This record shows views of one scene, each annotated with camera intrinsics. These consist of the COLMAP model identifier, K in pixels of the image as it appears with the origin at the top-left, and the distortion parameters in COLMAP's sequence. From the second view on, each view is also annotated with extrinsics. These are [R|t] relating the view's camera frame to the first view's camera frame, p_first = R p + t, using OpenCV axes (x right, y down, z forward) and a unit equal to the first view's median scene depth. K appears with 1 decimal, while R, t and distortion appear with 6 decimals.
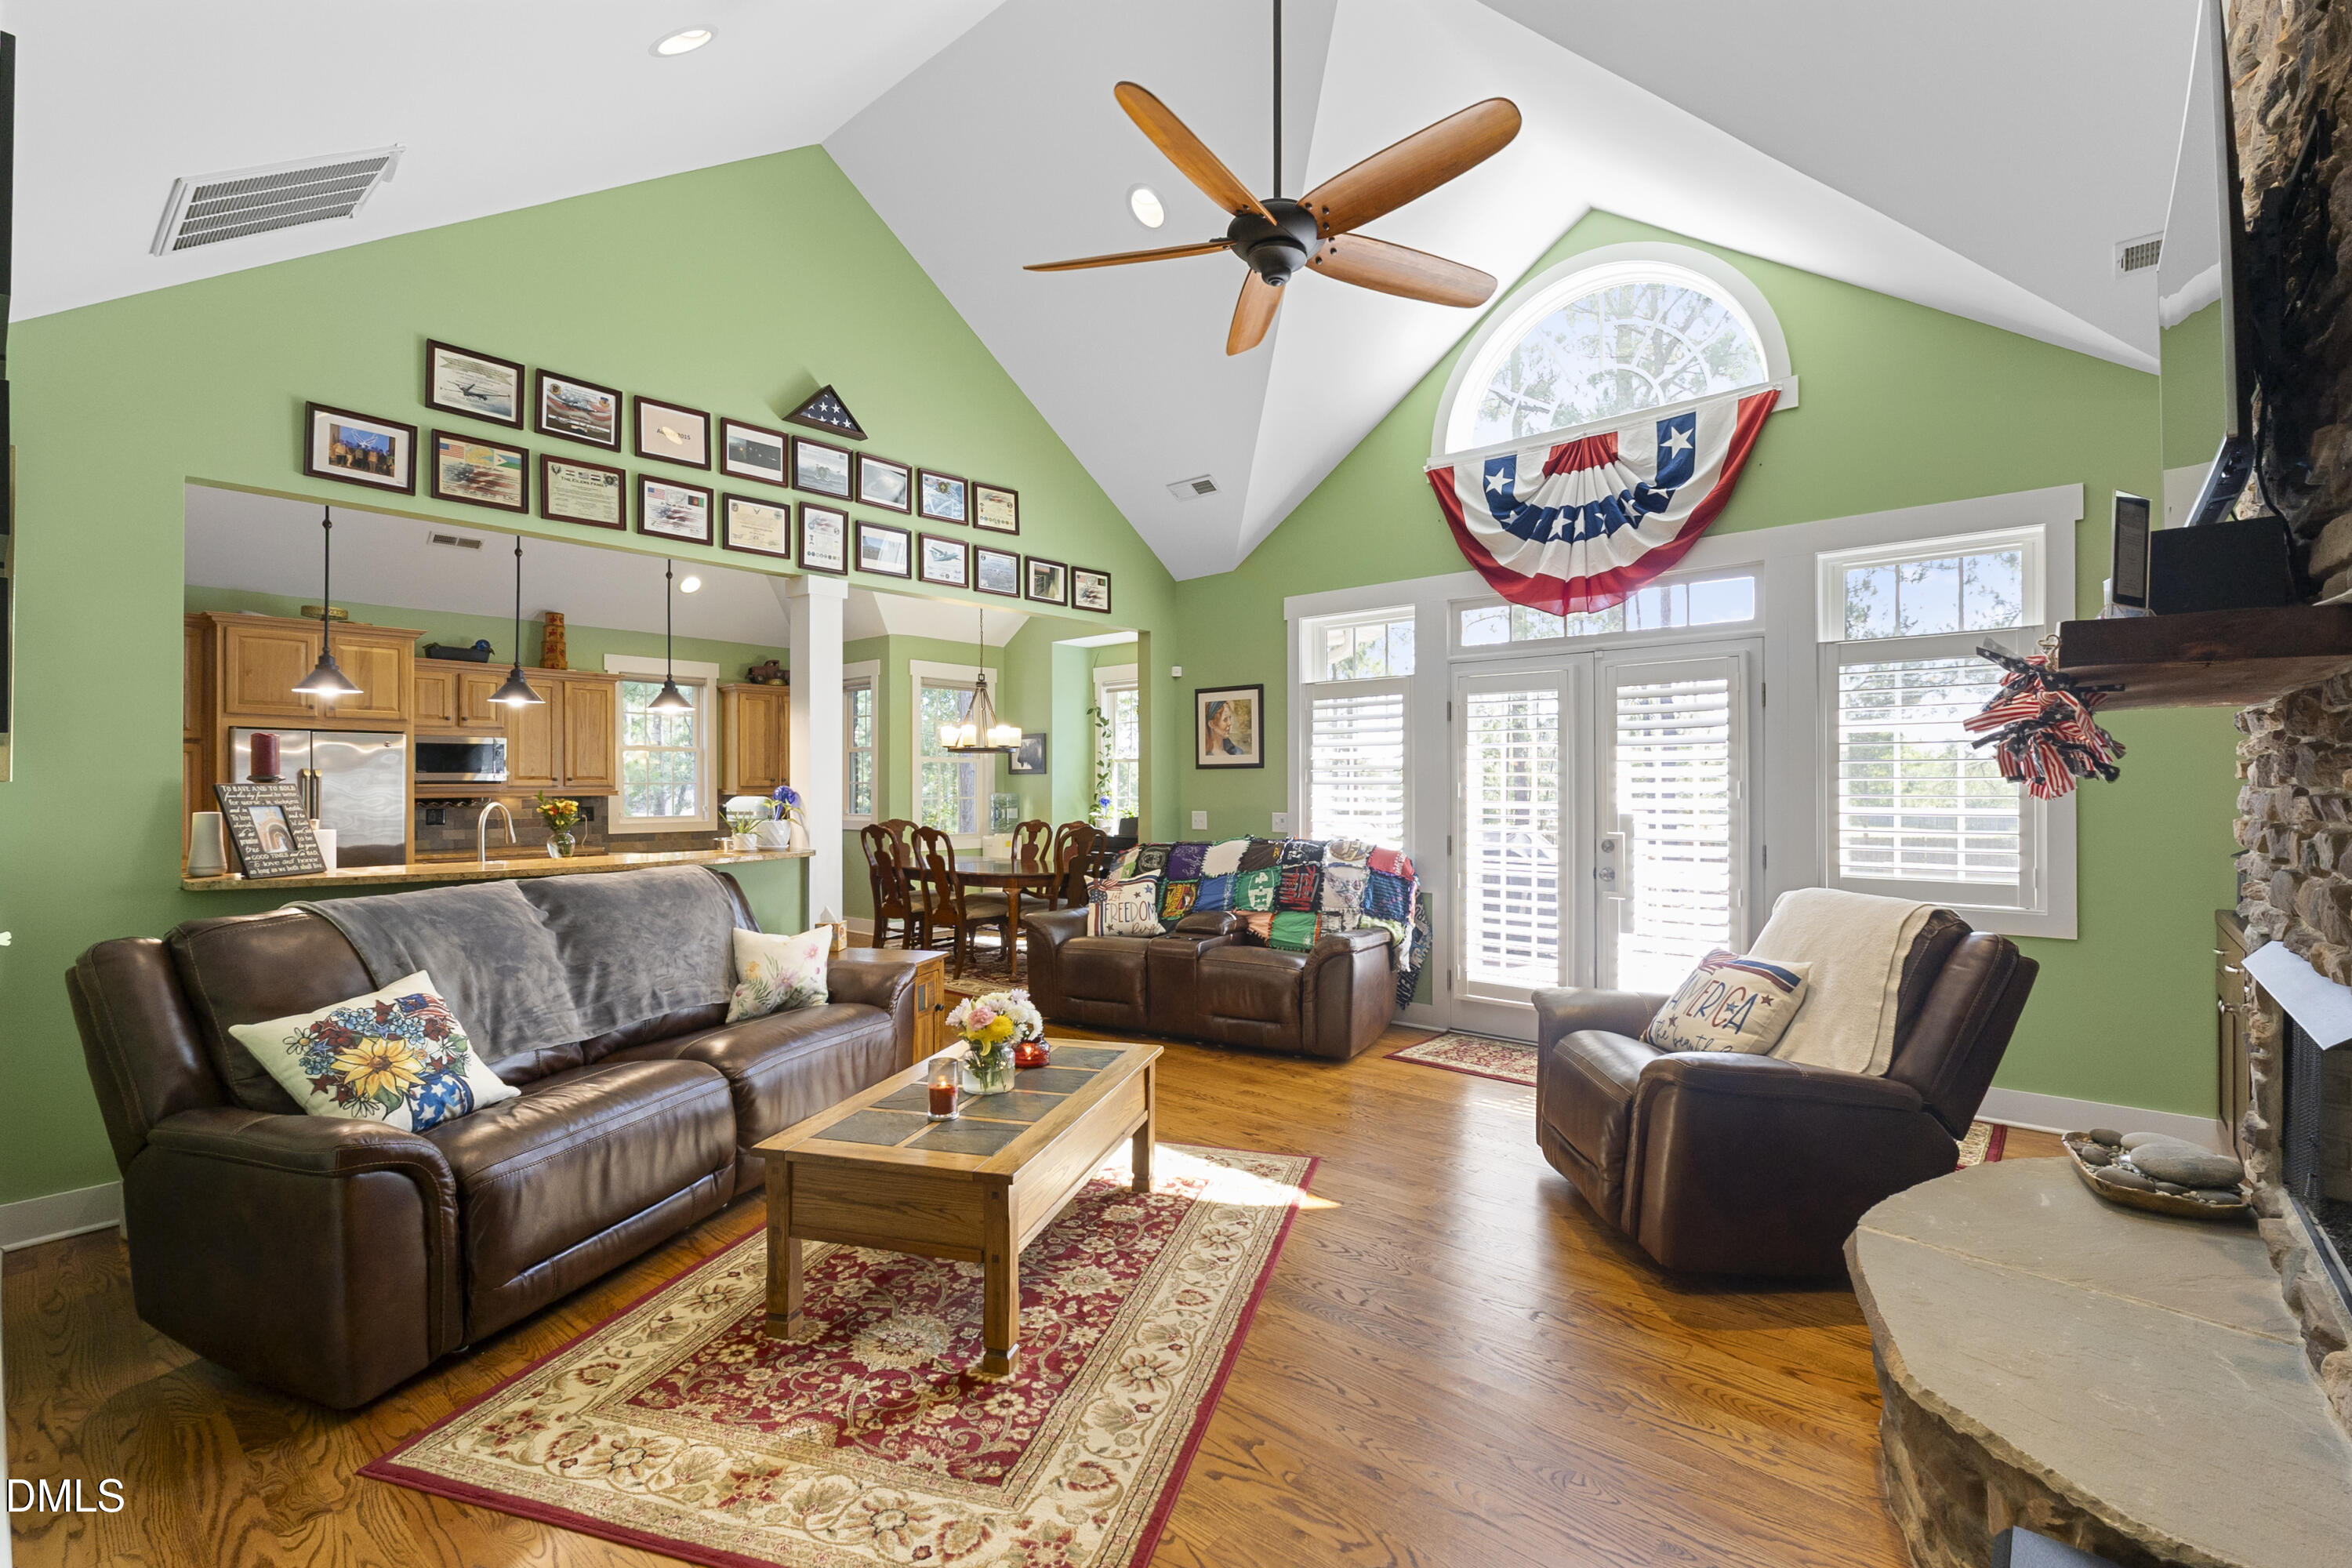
lens RADIAL K [[1043.0, 0, 1179.7], [0, 1043.0, 776.3], [0, 0, 1]] dist [-0.002600, 0.000286]
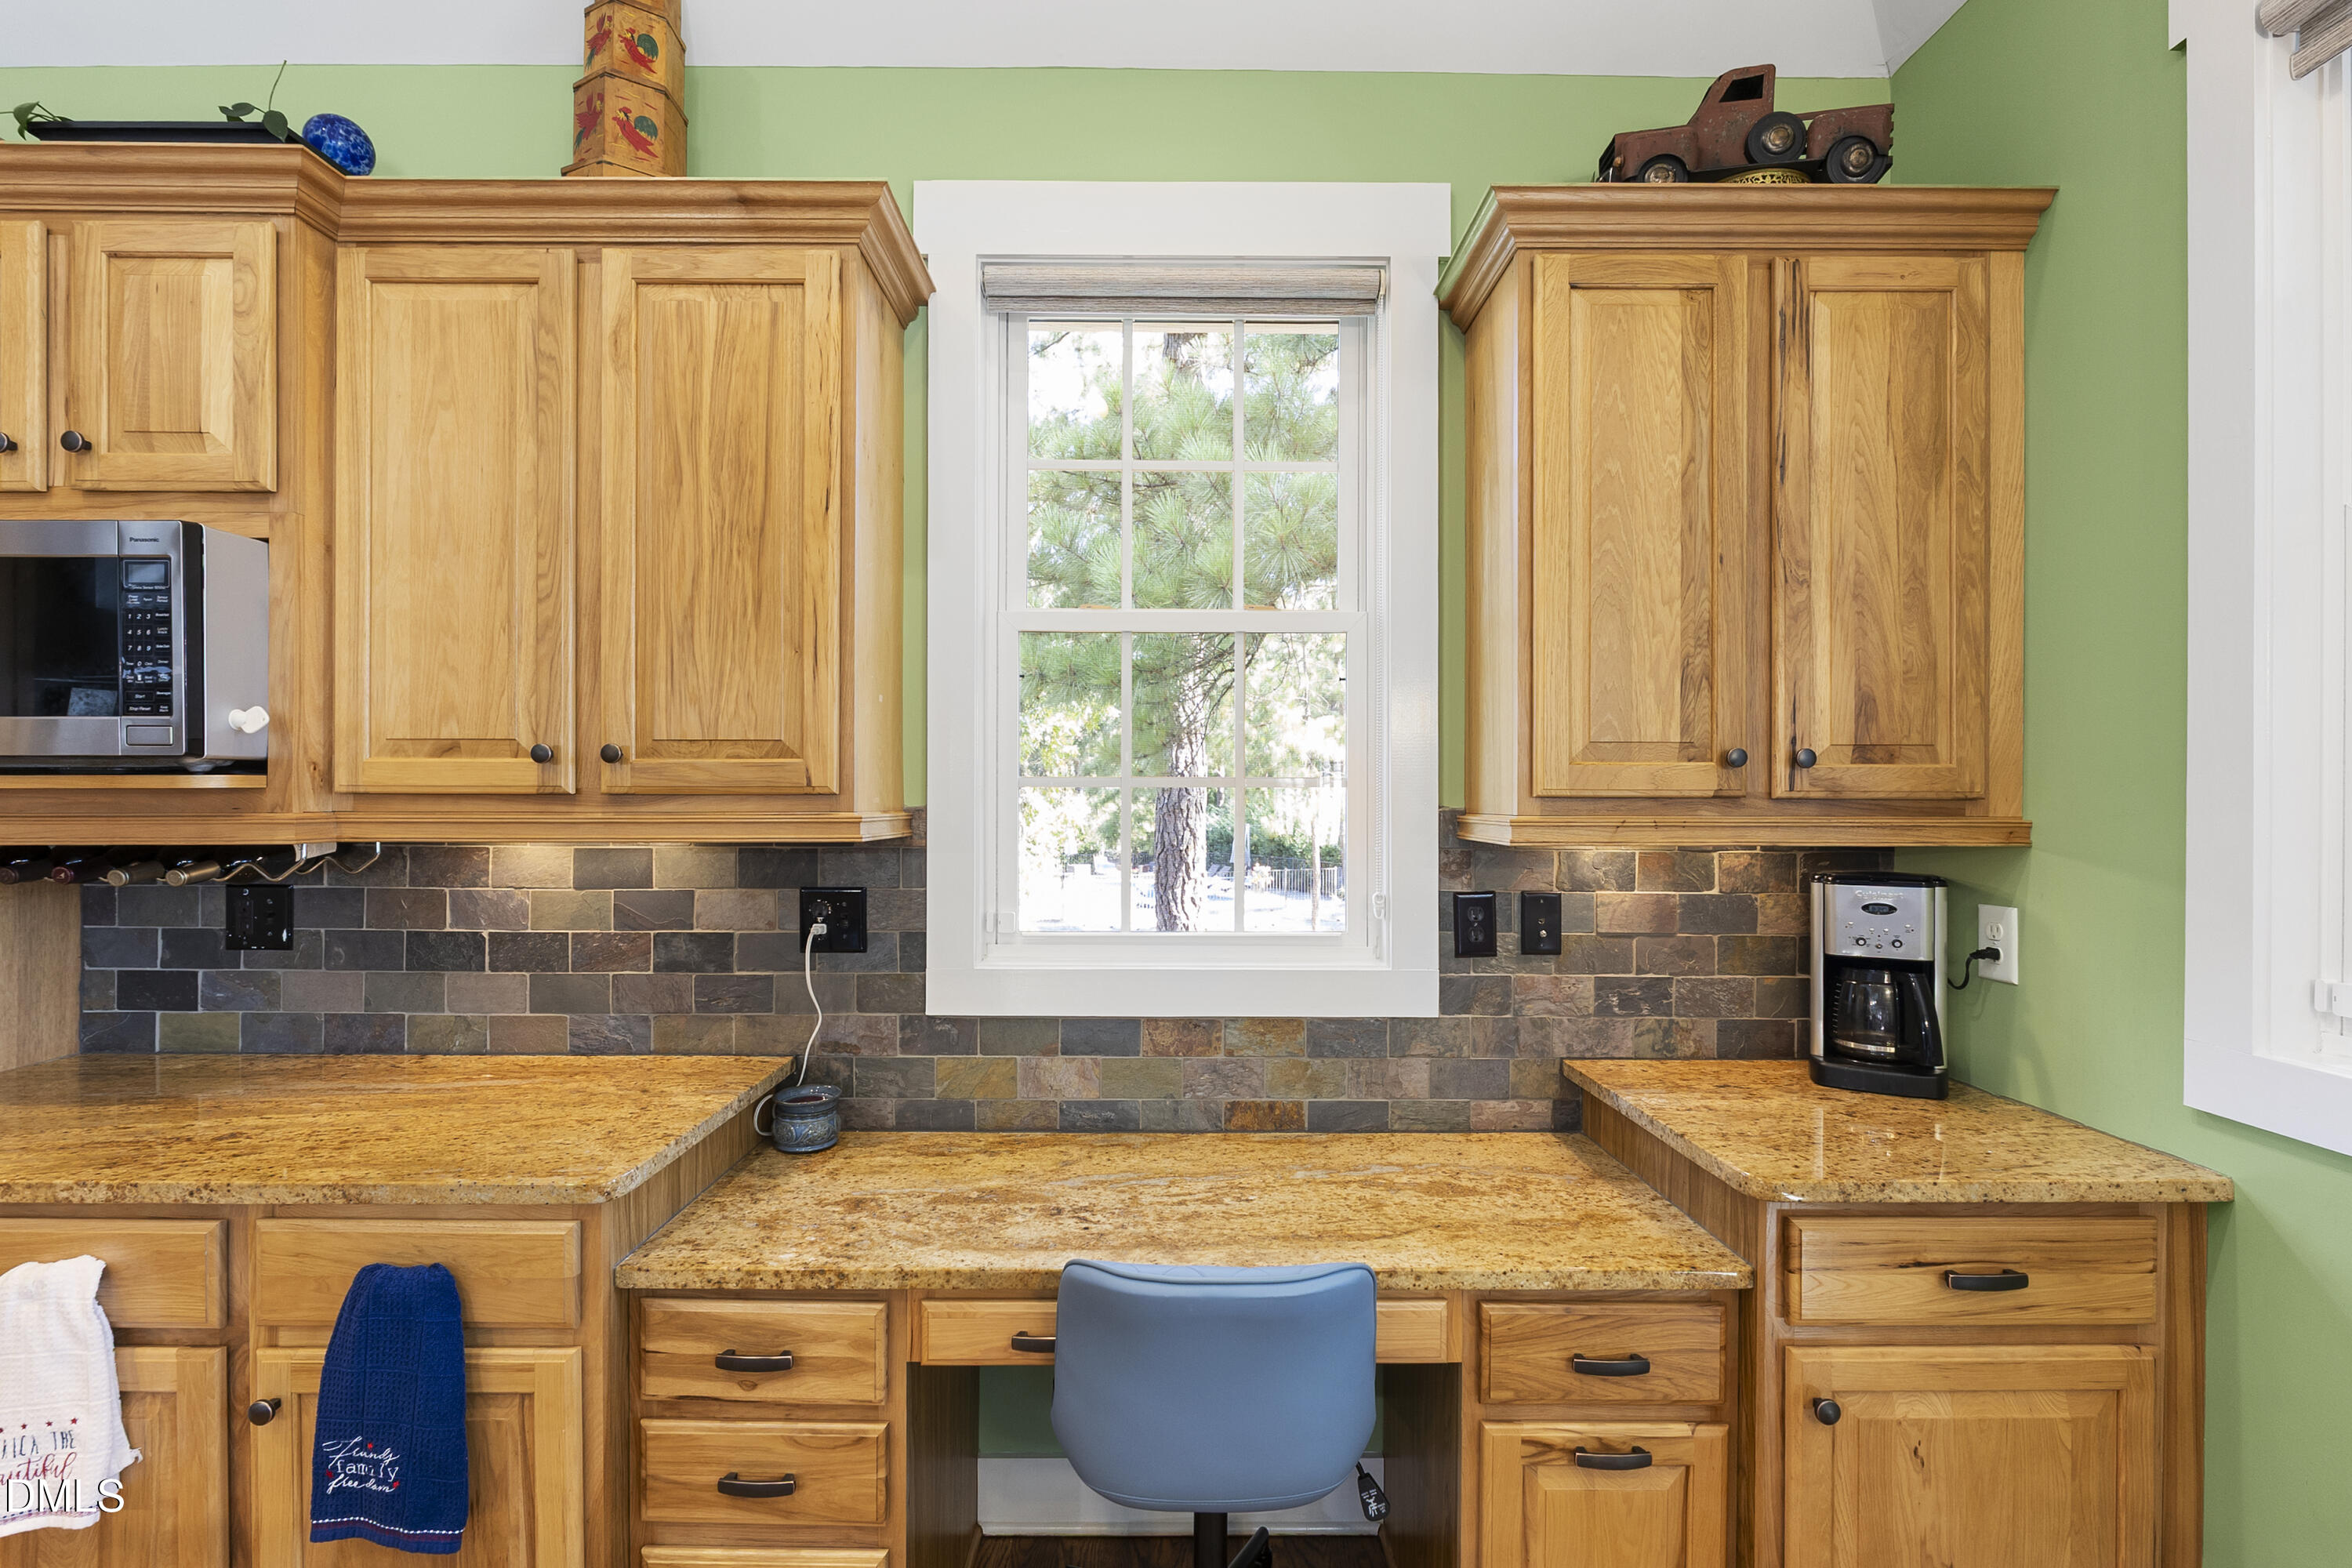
lens RADIAL K [[1042.2, 0, 1180.5], [0, 1042.2, 797.2], [0, 0, 1]] dist [-0.001433, 0.000033]
pose [[0.659922, 0.004551, -0.751320, -0.402129], [0.001612, 0.999971, 0.007473, 0.010037], [0.751332, -0.006142, 0.659895, 1.024318]]
